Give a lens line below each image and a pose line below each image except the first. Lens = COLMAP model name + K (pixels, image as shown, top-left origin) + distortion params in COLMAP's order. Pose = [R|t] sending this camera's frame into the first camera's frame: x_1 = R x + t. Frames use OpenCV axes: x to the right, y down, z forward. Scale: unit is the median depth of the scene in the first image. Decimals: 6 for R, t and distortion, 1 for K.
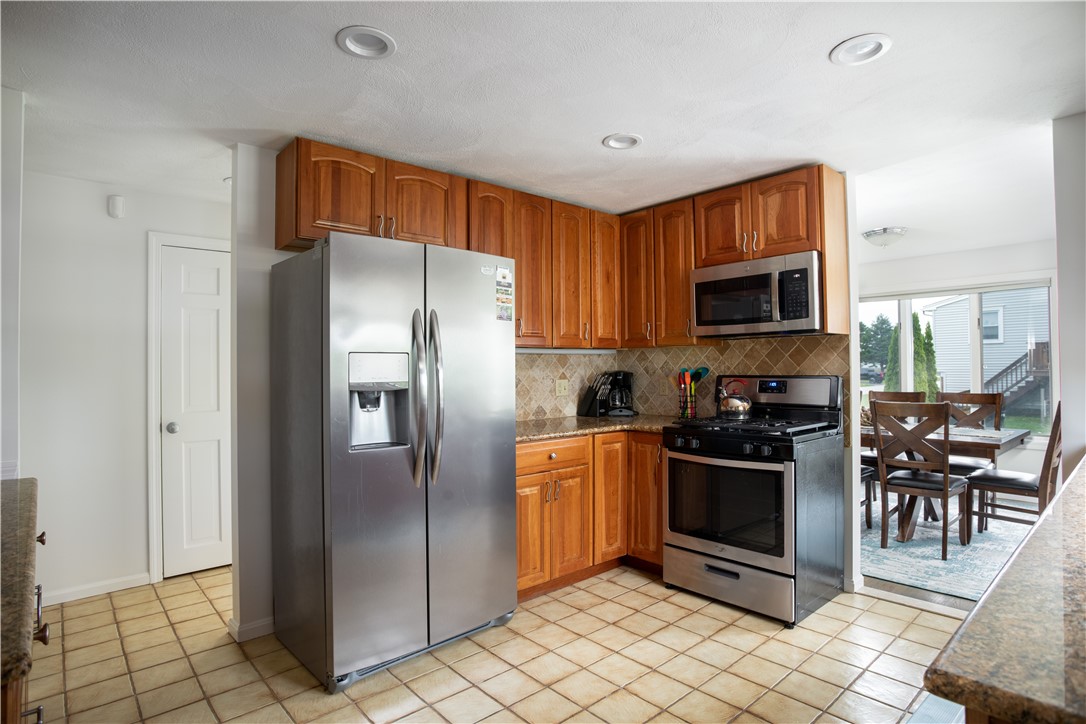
lens RADIAL K [[576.3, 0, 544.2], [0, 576.3, 363.8], [0, 0, 1]] dist [0.004912, 0.000144]
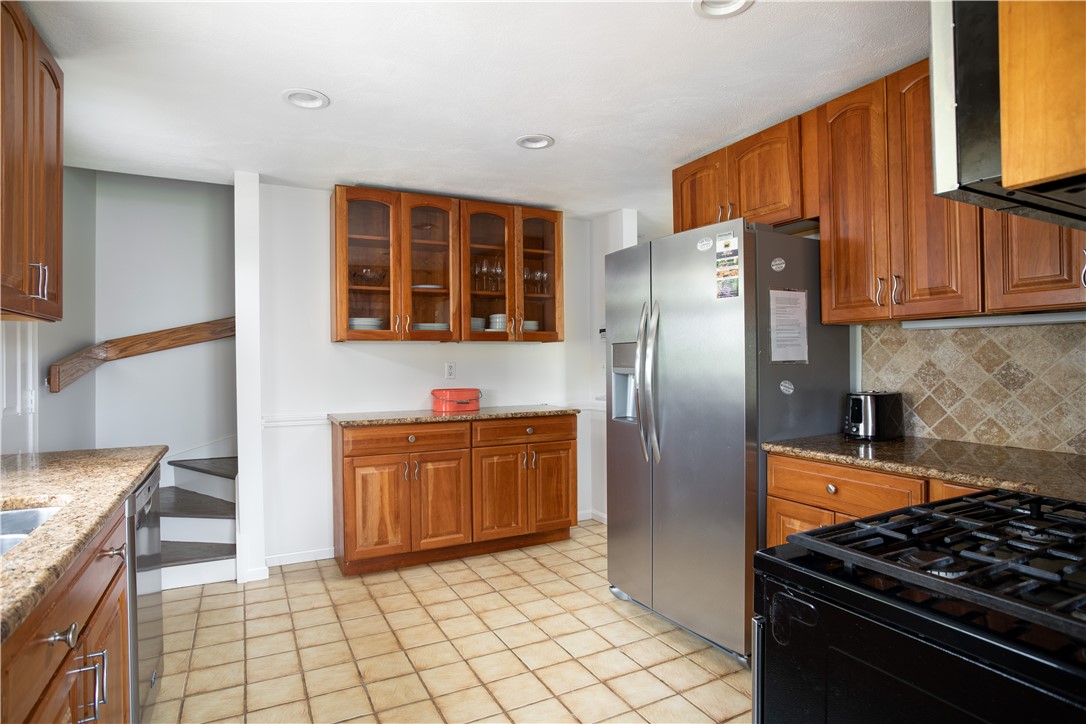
lens RADIAL K [[581.5, 0, 543.6], [0, 581.5, 358.0], [0, 0, 1]] dist [-0.005489, -0.001306]
pose [[-0.227585, 0.005438, -0.973743, 0.800331], [0.018974, 0.999819, 0.001149, 0.005574], [0.973573, -0.018215, -0.227648, 0.925330]]
